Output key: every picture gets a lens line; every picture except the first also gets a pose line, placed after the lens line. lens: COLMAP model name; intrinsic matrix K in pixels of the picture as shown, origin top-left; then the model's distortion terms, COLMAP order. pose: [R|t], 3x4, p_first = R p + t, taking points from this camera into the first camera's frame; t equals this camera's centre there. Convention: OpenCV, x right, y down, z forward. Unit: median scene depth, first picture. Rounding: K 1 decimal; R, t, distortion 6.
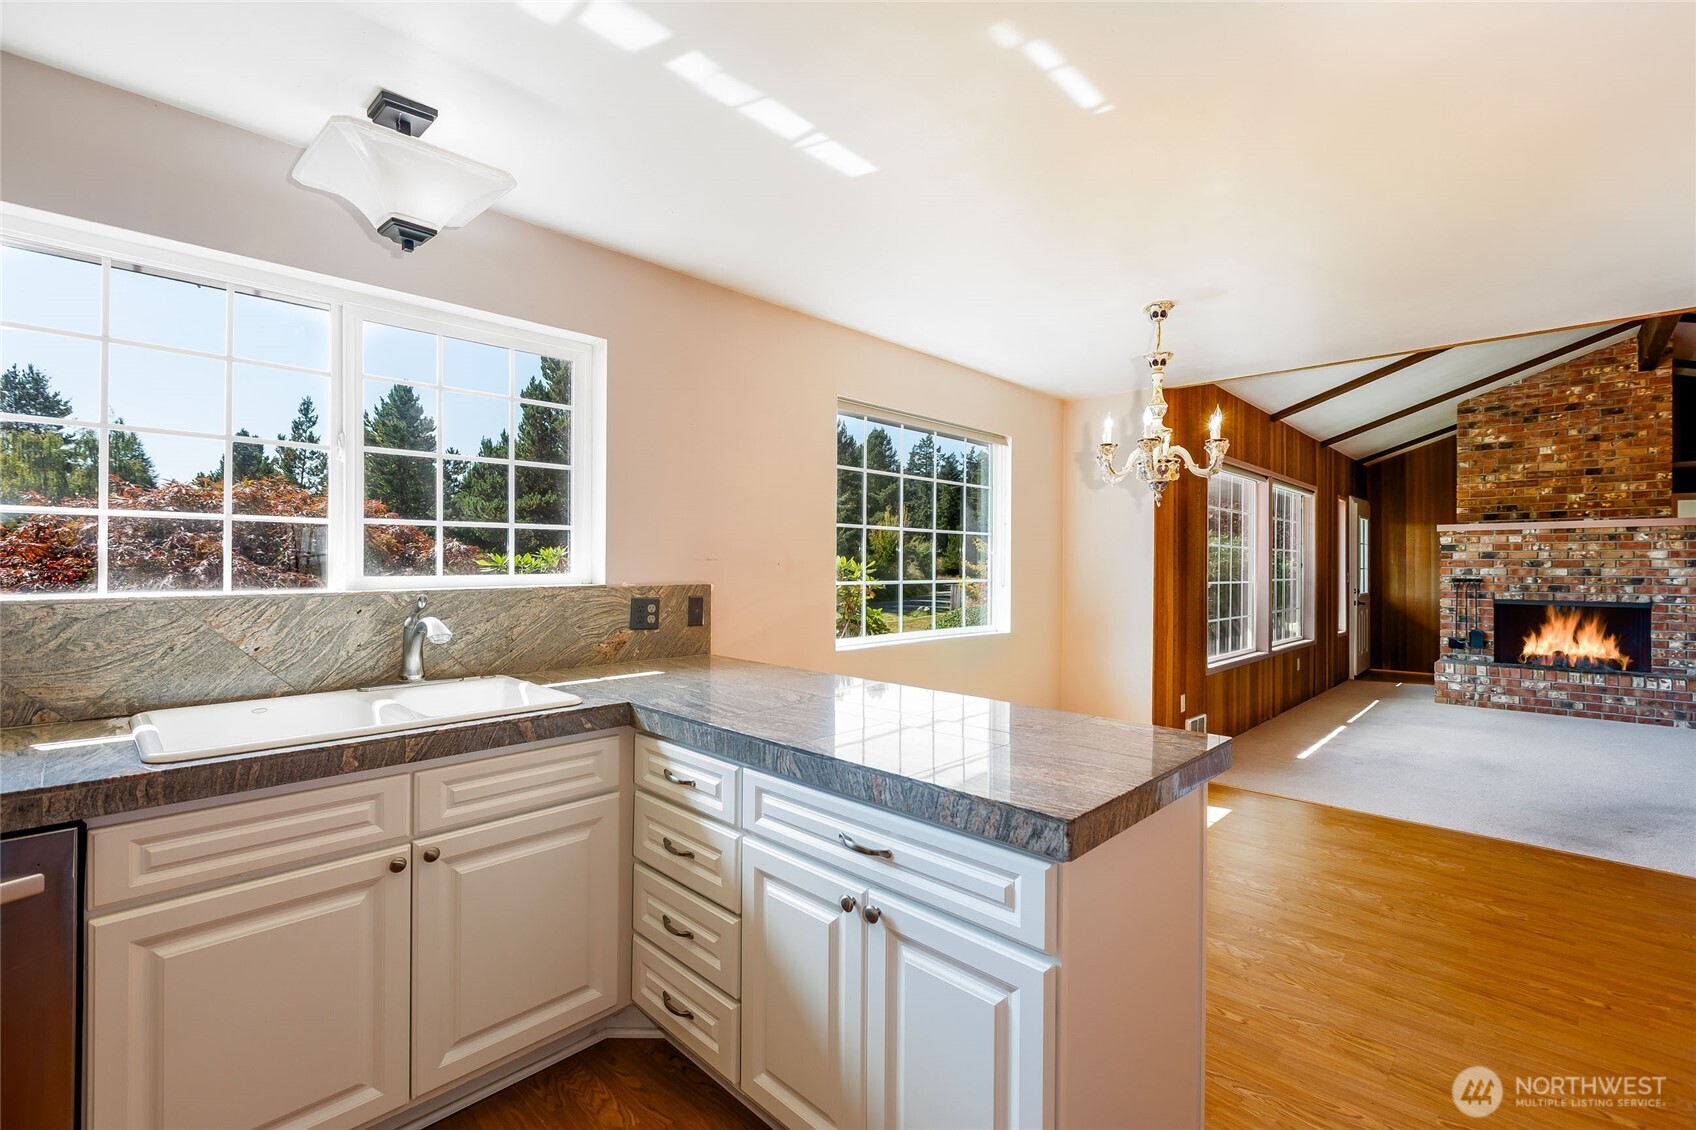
lens RADIAL K [[742.5, 0, 846.4], [0, 742.5, 561.5], [0, 0, 1]] dist [-0.000200, -0.000900]
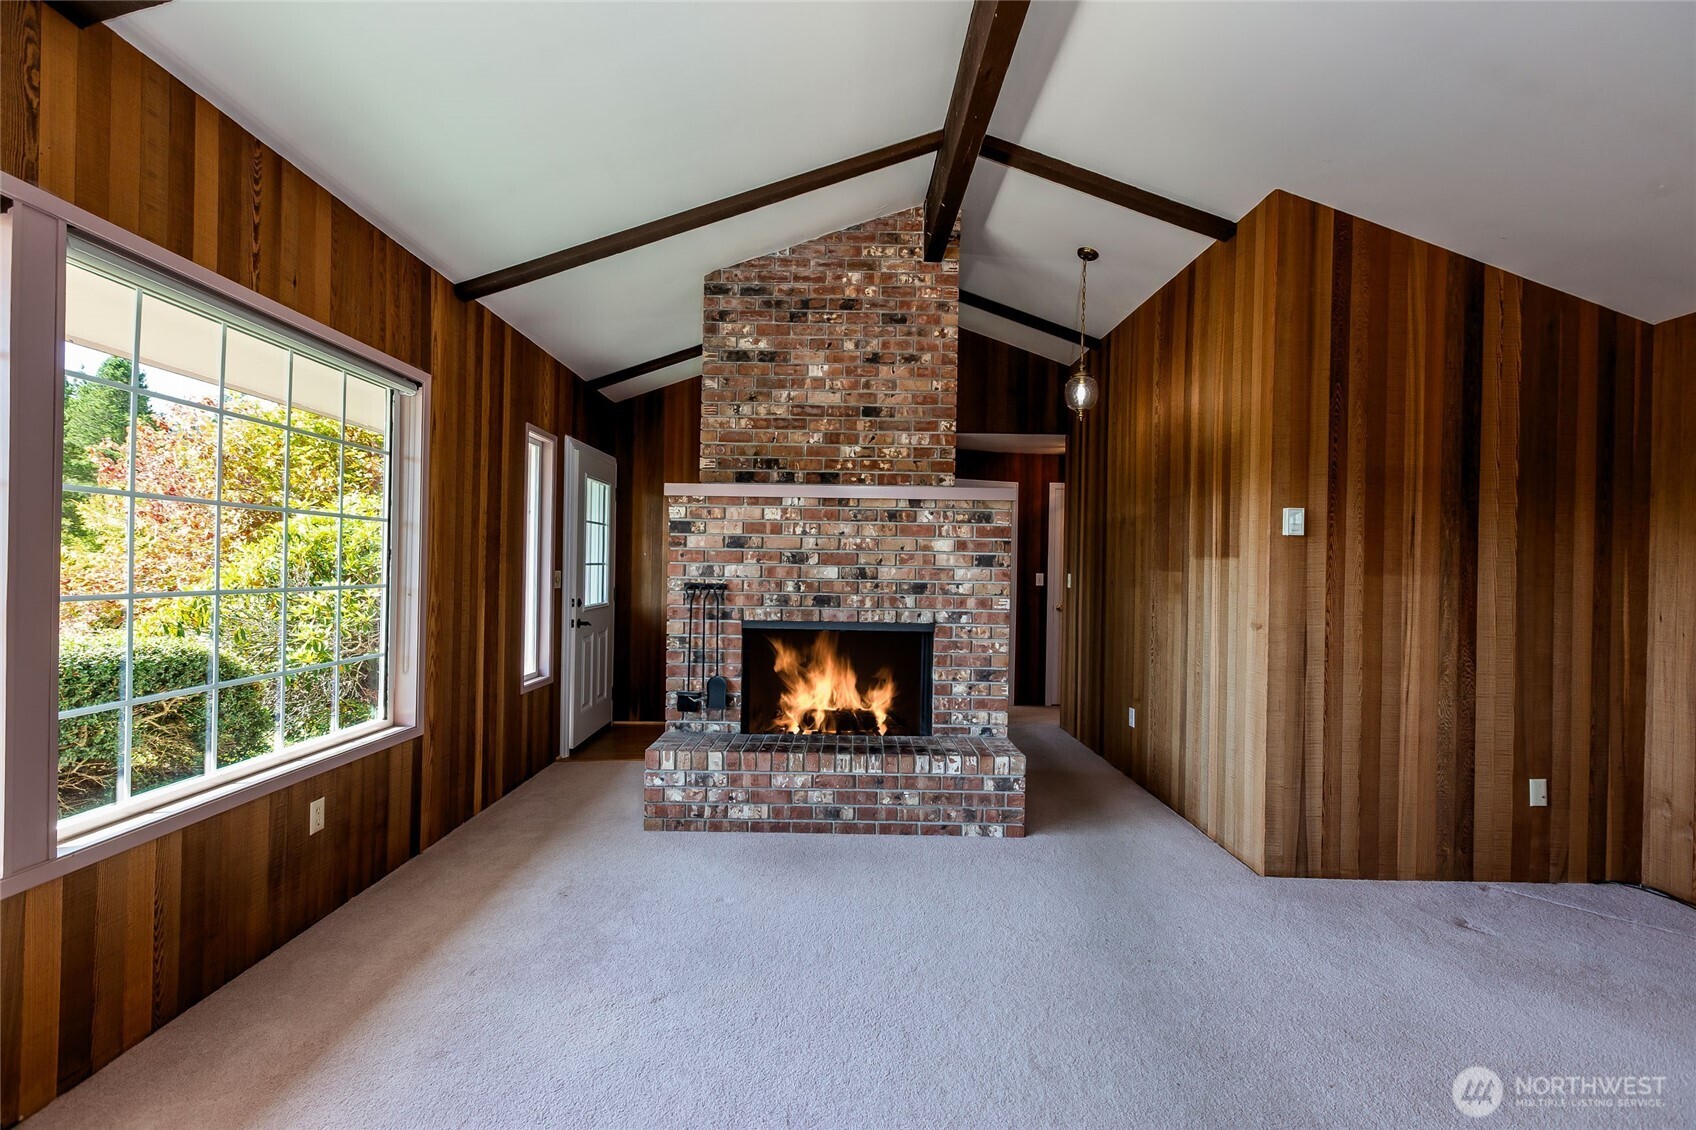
lens RADIAL K [[782.0, 0, 848.0], [0, 782.0, 565.0], [0, 0, 1]] dist [-0.001164, -0.000009]
pose [[0.709974, 0.011093, 0.704140, 0.531755], [-0.019114, 0.999811, 0.003522, 0.005730], [-0.703968, -0.015959, 0.710052, 0.544678]]
